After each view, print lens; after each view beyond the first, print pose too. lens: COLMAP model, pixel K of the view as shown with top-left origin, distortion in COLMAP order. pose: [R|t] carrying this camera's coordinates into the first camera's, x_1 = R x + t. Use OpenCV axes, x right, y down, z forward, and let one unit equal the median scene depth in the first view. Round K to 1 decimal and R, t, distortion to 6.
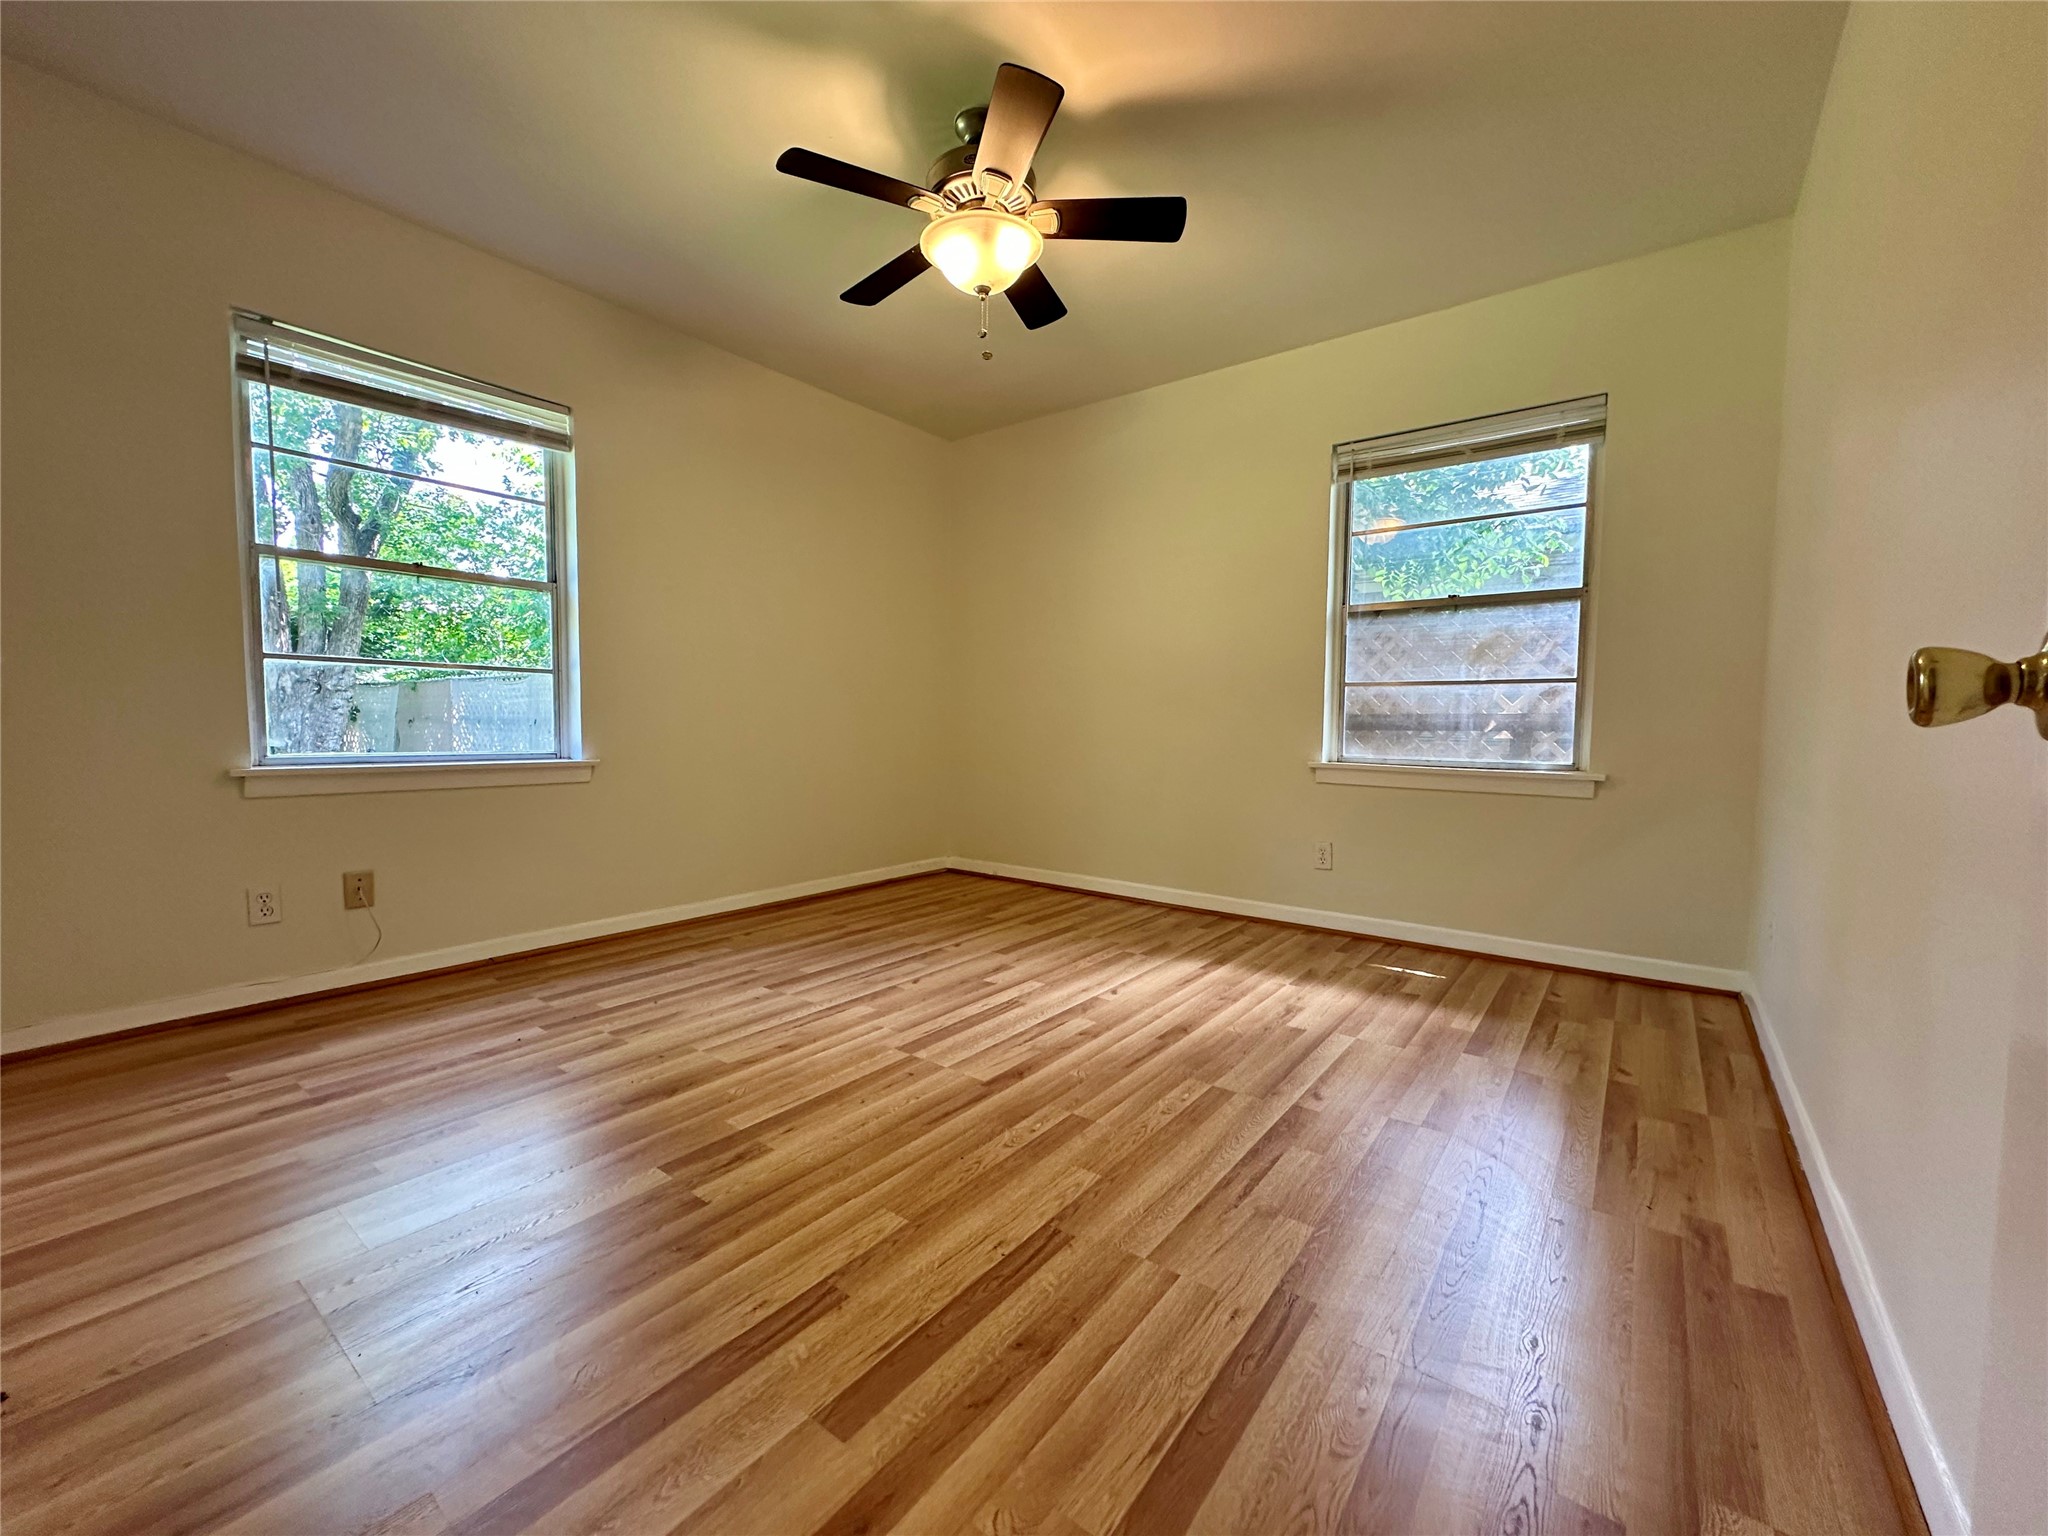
lens RADIAL K [[817.4, 0, 1020.4], [0, 817.4, 774.7], [0, 0, 1]] dist [-0.003746, 0.000956]
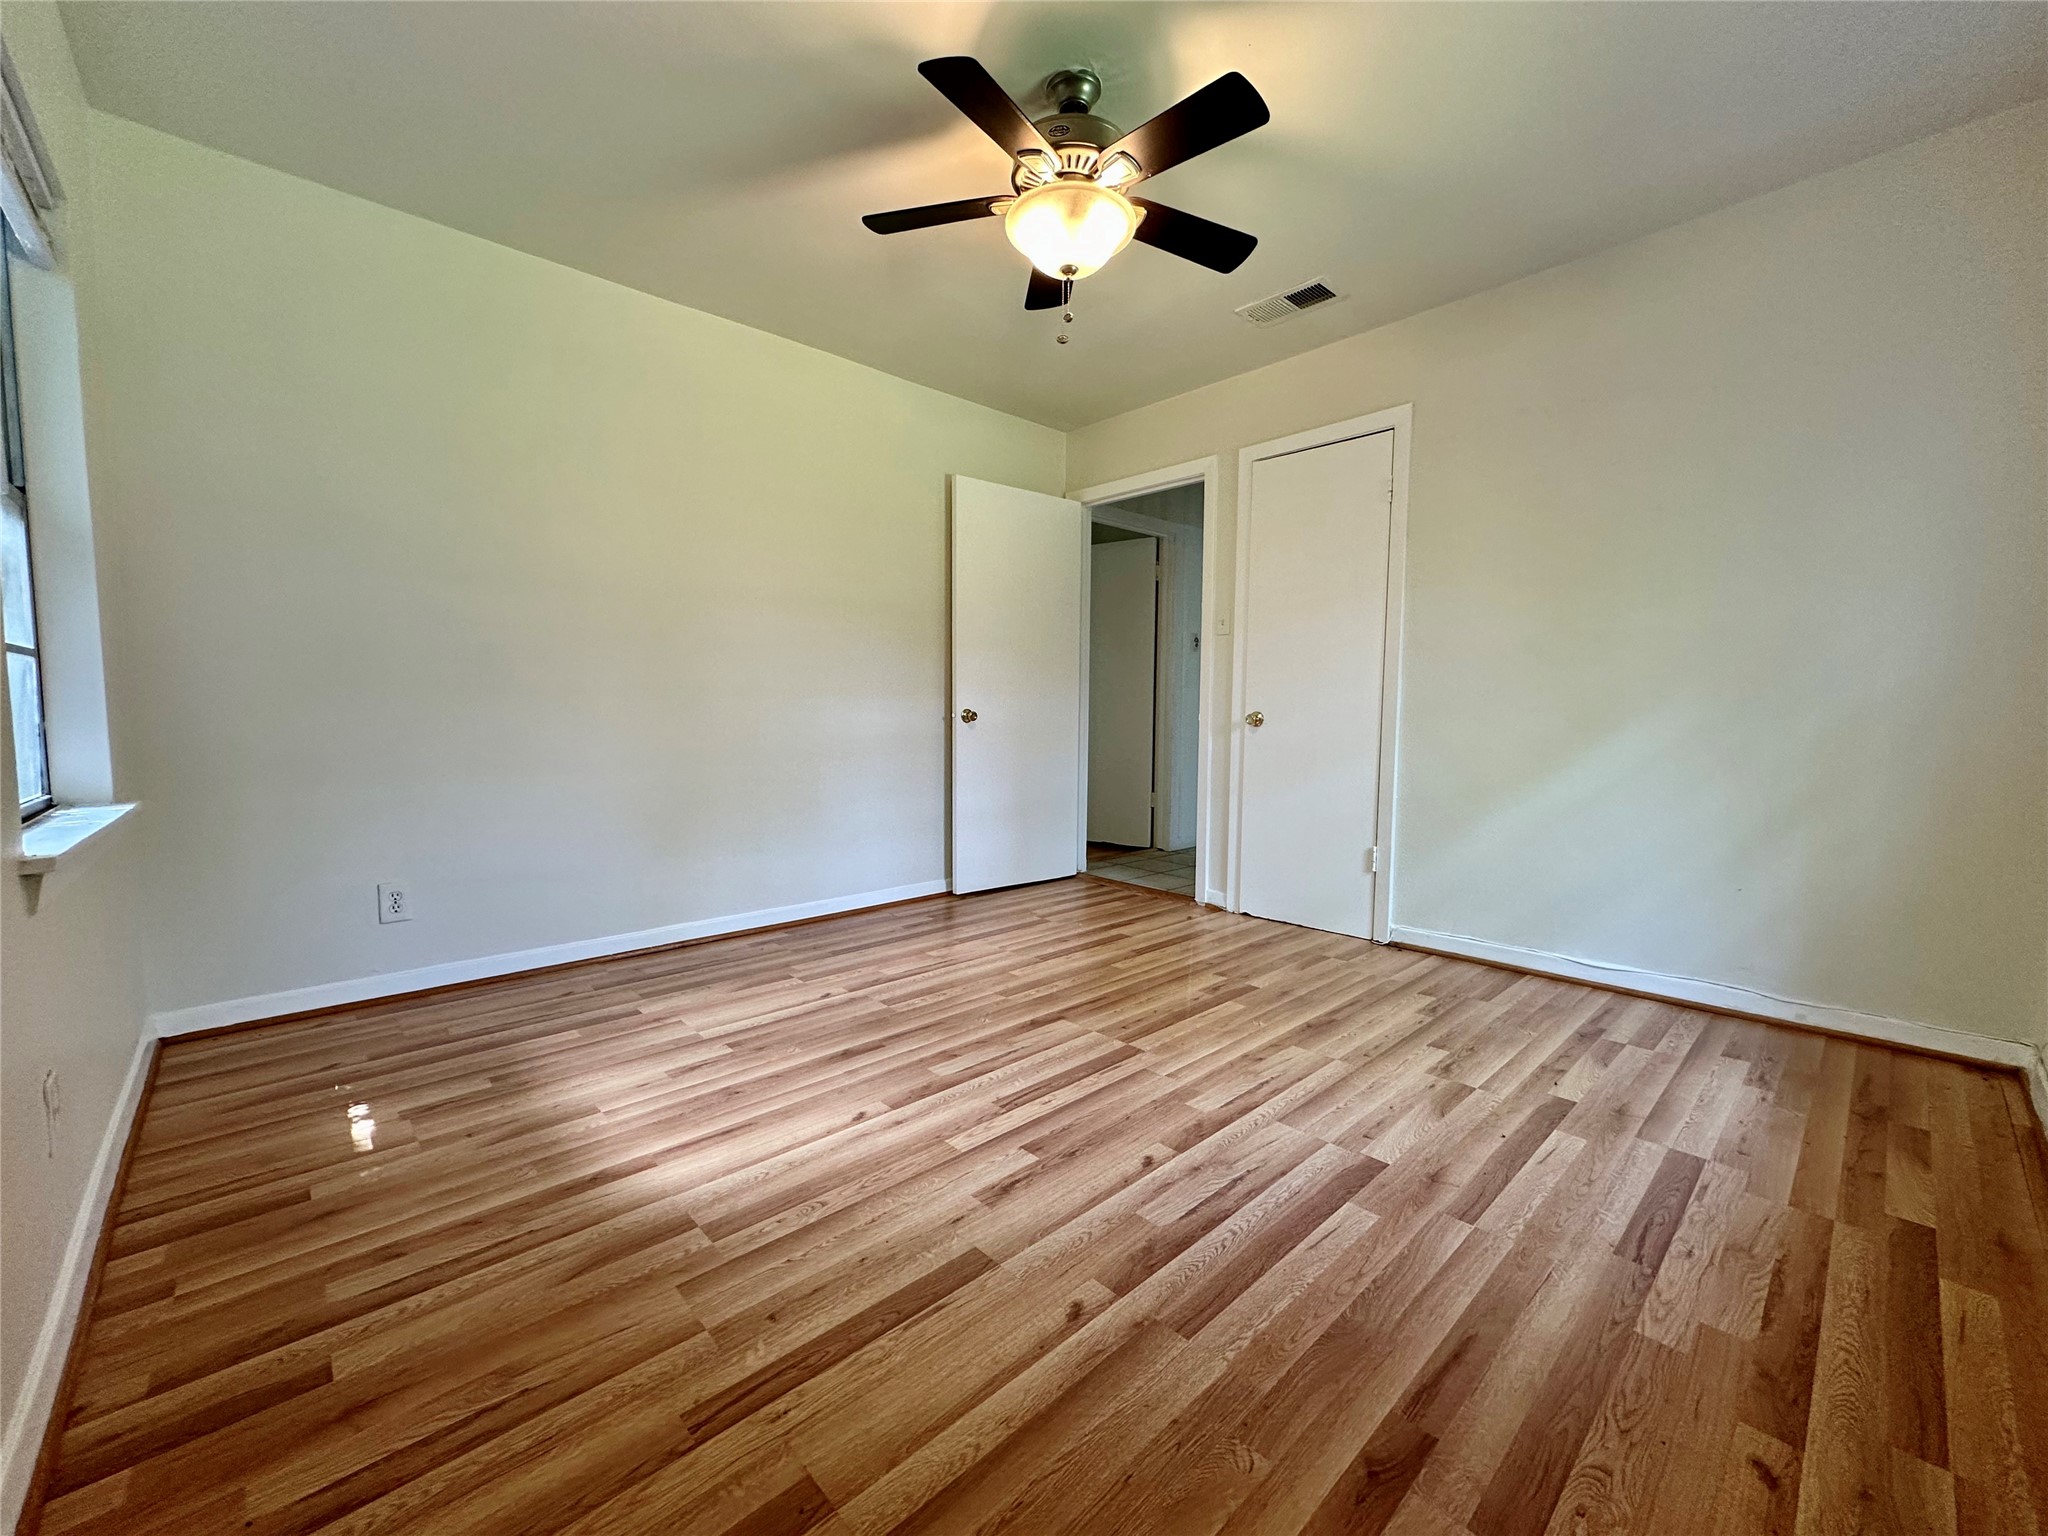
lens RADIAL K [[817.4, 0, 1016.7], [0, 817.4, 771.9], [0, 0, 1]] dist [-0.003746, 0.000956]
pose [[-0.985163, -0.027245, 0.169442, -0.150904], [-0.002998, 0.989899, 0.141739, -0.149733], [-0.171593, 0.139128, -0.975294, 1.877980]]
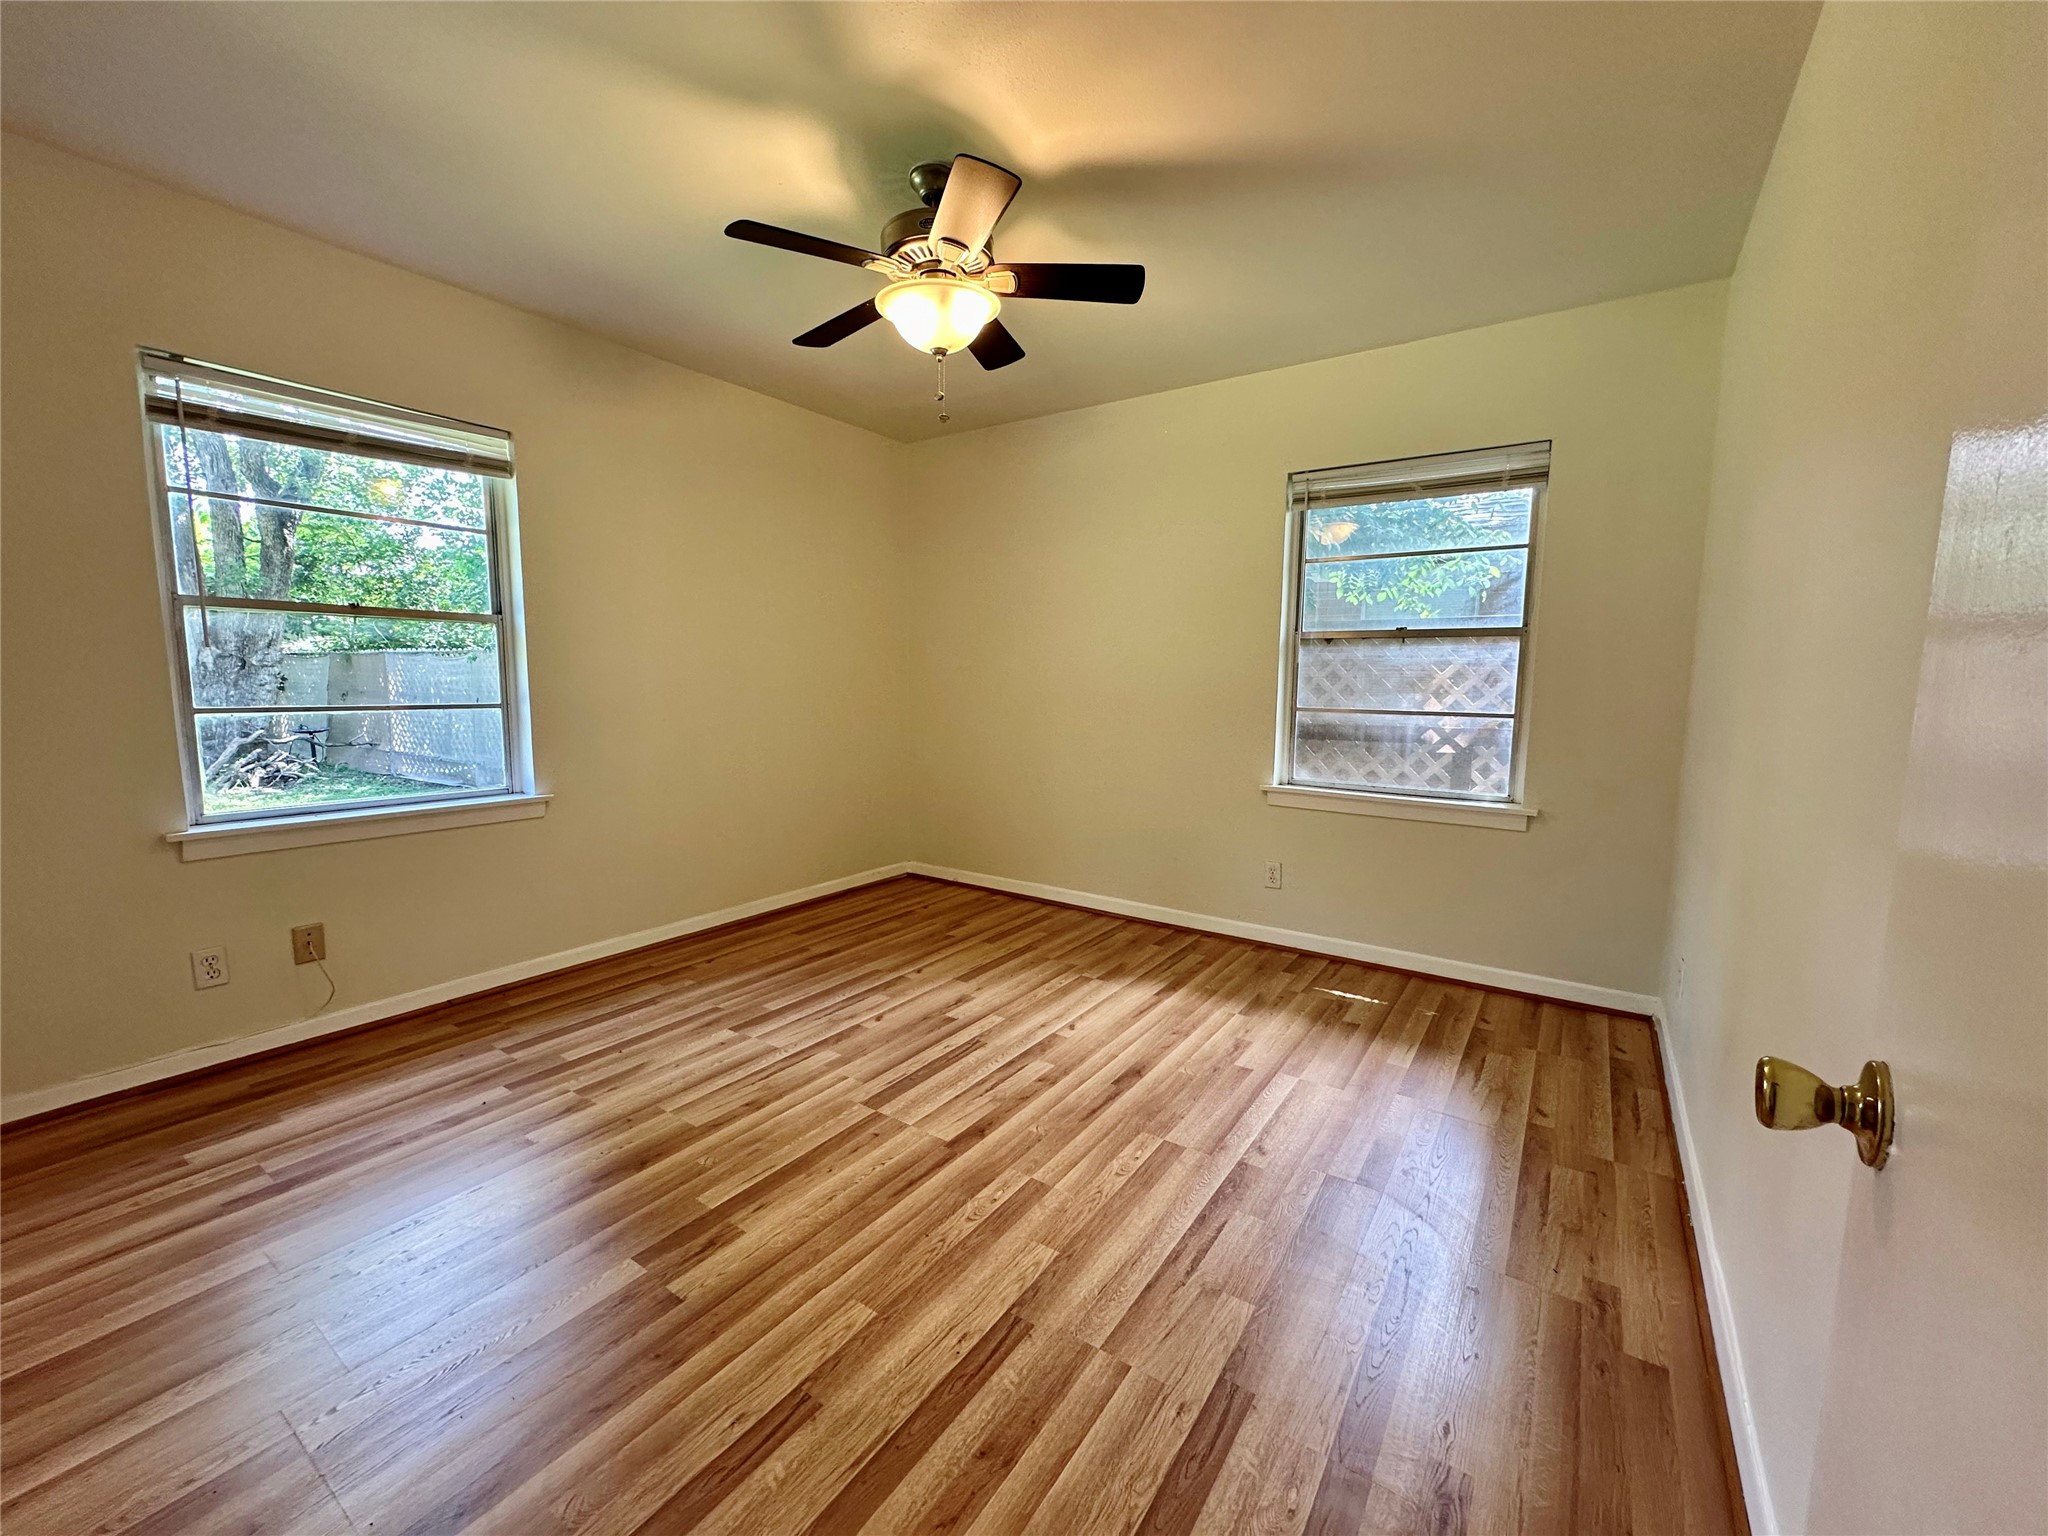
lens RADIAL K [[817.4, 0, 1020.0], [0, 817.4, 774.0], [0, 0, 1]] dist [-0.003746, 0.000956]
pose [[0.998760, -0.005299, 0.049510, -0.000448], [0.002538, 0.998446, 0.055676, -0.130293], [-0.049728, -0.055481, 0.997221, -0.015137]]
